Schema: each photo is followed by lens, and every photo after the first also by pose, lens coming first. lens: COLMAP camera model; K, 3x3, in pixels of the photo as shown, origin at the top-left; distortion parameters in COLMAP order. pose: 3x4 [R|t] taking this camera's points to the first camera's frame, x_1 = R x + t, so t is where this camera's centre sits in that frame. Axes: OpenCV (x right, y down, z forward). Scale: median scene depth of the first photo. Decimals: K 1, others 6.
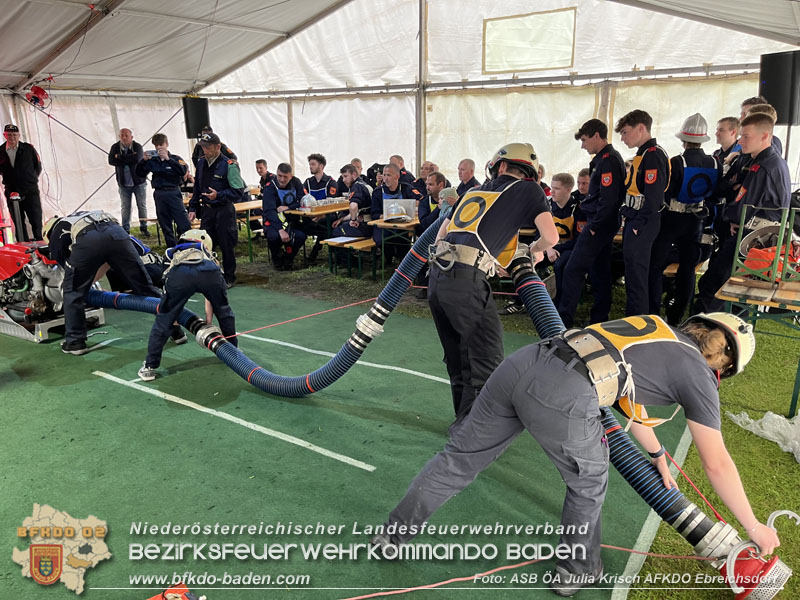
lens RADIAL K [[596.9, 0, 400.0], [0, 596.9, 300.0], [0, 0, 1]] dist [0.085732, -0.119822]
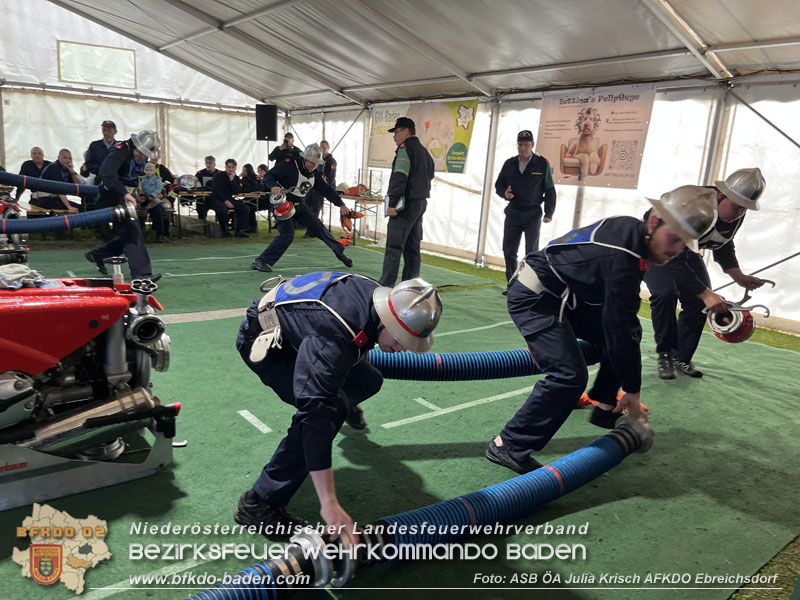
lens RADIAL K [[596.9, 0, 400.0], [0, 596.9, 300.0], [0, 0, 1]] dist [0.085732, -0.119822]
pose [[0.327541, -0.177321, 0.928049, -0.820107], [0.197083, 0.973448, 0.116437, 0.058123], [-0.924054, 0.144765, 0.353791, -0.035228]]
